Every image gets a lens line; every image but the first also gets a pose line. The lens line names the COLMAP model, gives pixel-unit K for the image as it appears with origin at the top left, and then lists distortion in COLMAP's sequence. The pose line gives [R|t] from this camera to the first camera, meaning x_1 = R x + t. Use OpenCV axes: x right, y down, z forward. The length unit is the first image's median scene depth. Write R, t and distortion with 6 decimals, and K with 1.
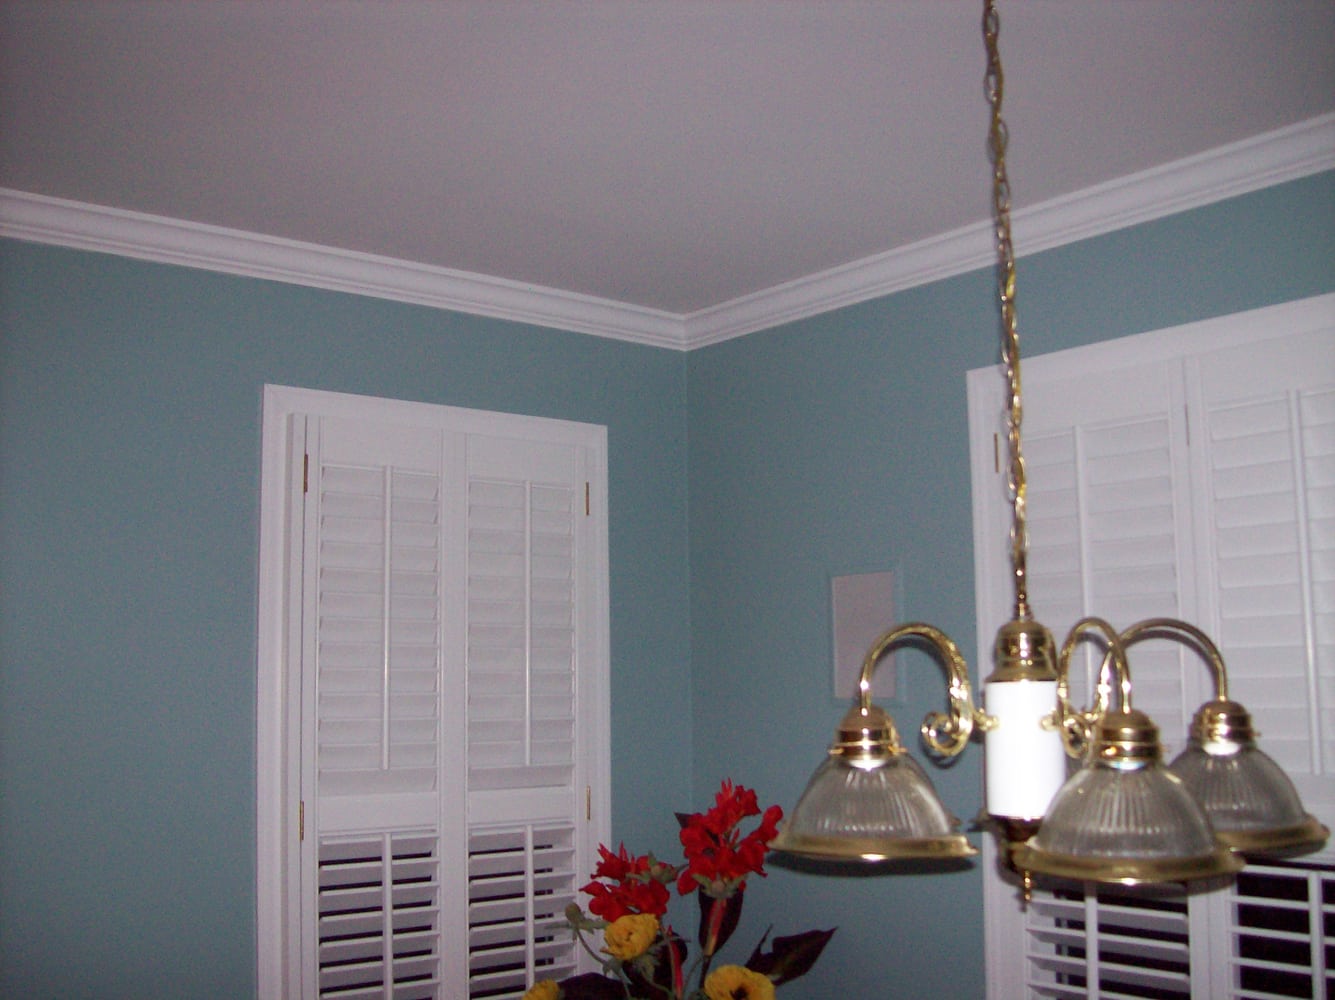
lens RADIAL K [[1479.6, 0, 667.5], [0, 1479.6, 500.0], [0, 0, 1]] dist [-0.181489, 0.239378]
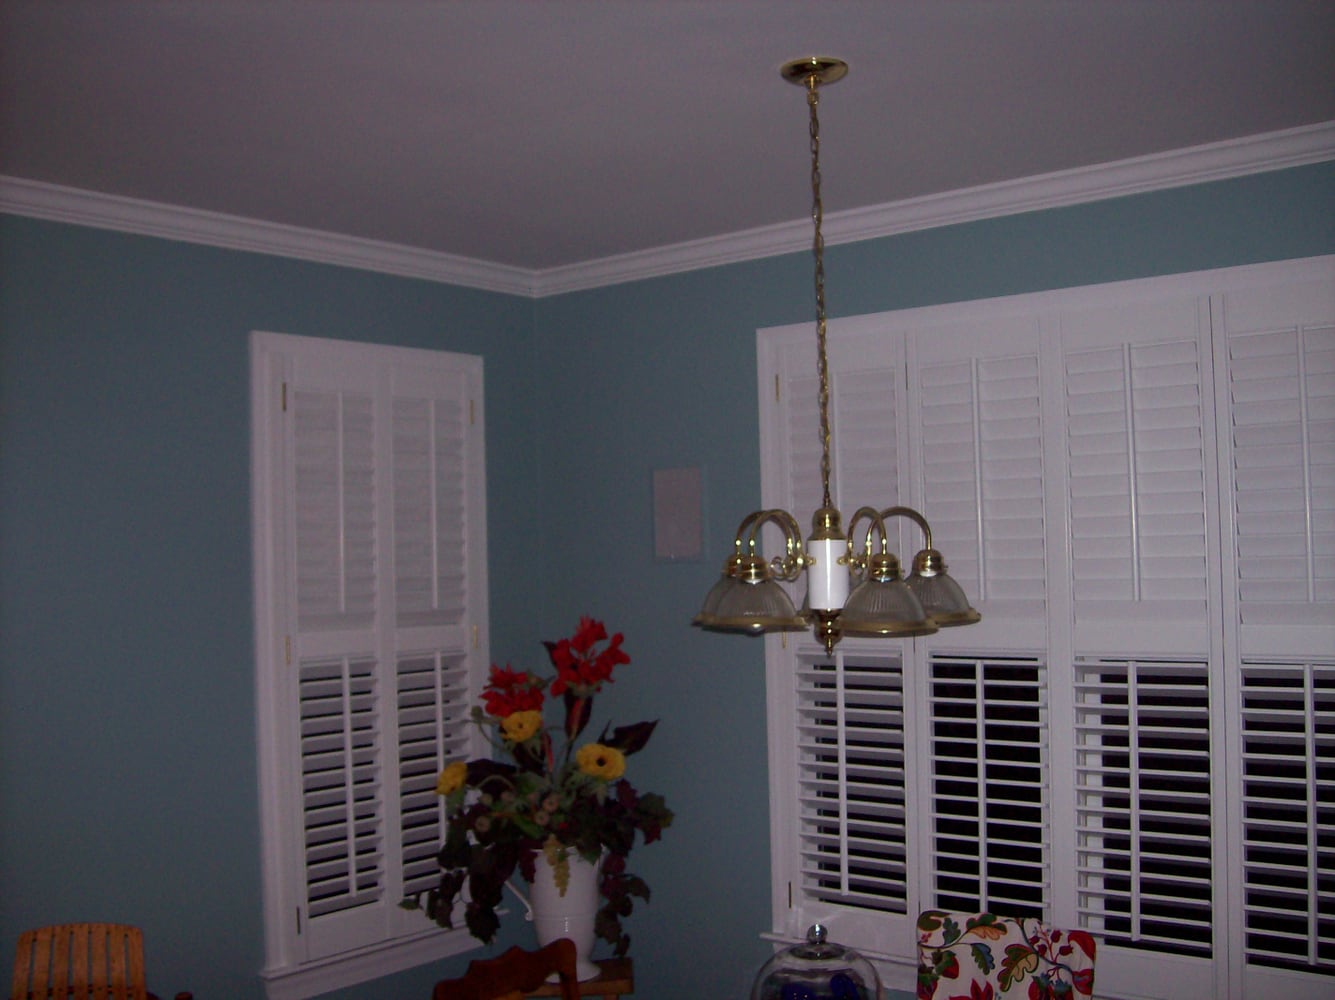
lens RADIAL K [[1516.1, 0, 667.5], [0, 1516.1, 500.0], [0, 0, 1]] dist [-0.003598, -0.000886]
pose [[0.979708, -0.003884, 0.200392, -0.175784], [-0.013502, 0.996262, 0.085318, -0.046103], [-0.199974, -0.086293, 0.975994, -0.435701]]
